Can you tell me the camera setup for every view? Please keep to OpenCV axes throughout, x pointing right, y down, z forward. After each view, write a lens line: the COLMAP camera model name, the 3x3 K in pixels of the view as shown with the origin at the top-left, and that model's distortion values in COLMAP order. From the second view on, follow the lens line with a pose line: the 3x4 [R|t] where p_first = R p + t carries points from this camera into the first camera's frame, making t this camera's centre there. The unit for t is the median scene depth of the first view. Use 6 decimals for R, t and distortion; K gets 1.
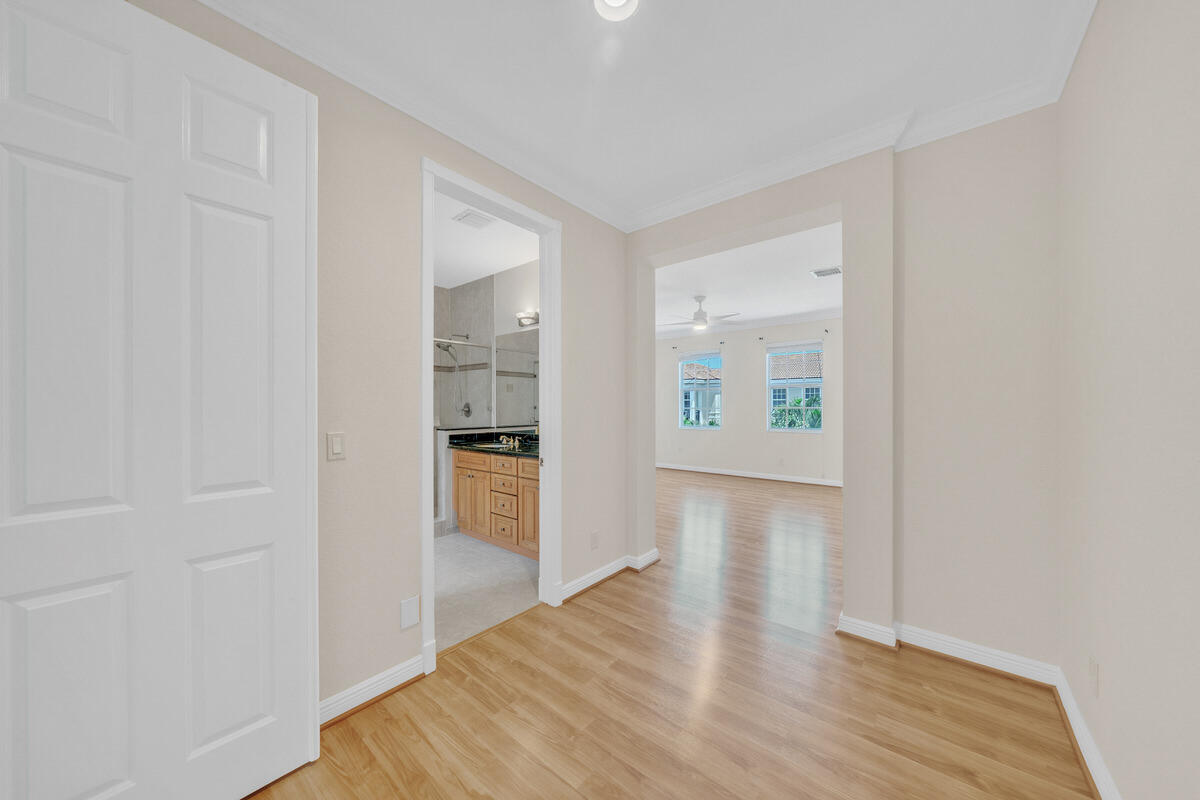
lens RADIAL K [[408.1, 0, 592.3], [0, 408.1, 402.5], [0, 0, 1]] dist [-0.007472, 0.000114]
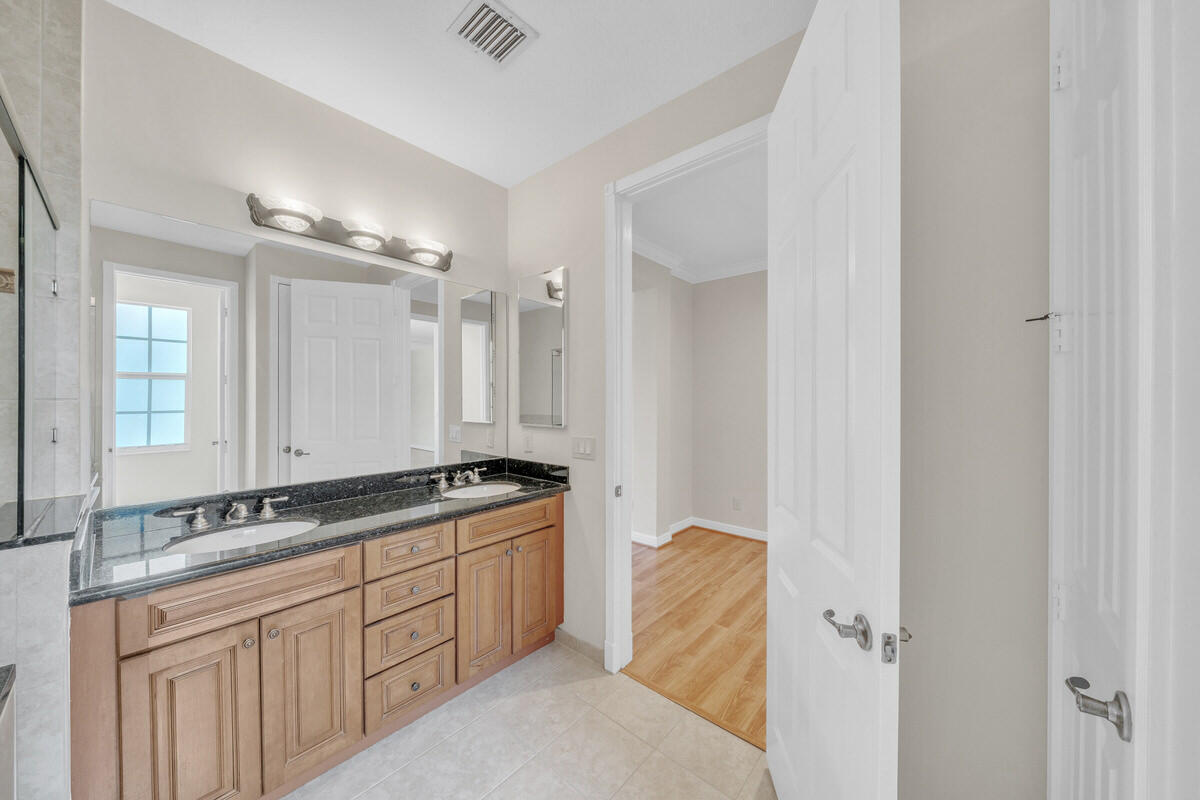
lens RADIAL K [[408.1, 0, 592.3], [0, 408.1, 402.5], [0, 0, 1]] dist [-0.007472, 0.000114]
pose [[0.025163, 0.003923, 0.999676, -0.588648], [-0.007314, 0.999966, -0.003740, -0.013629], [-0.999657, -0.007217, 0.025191, 0.673289]]
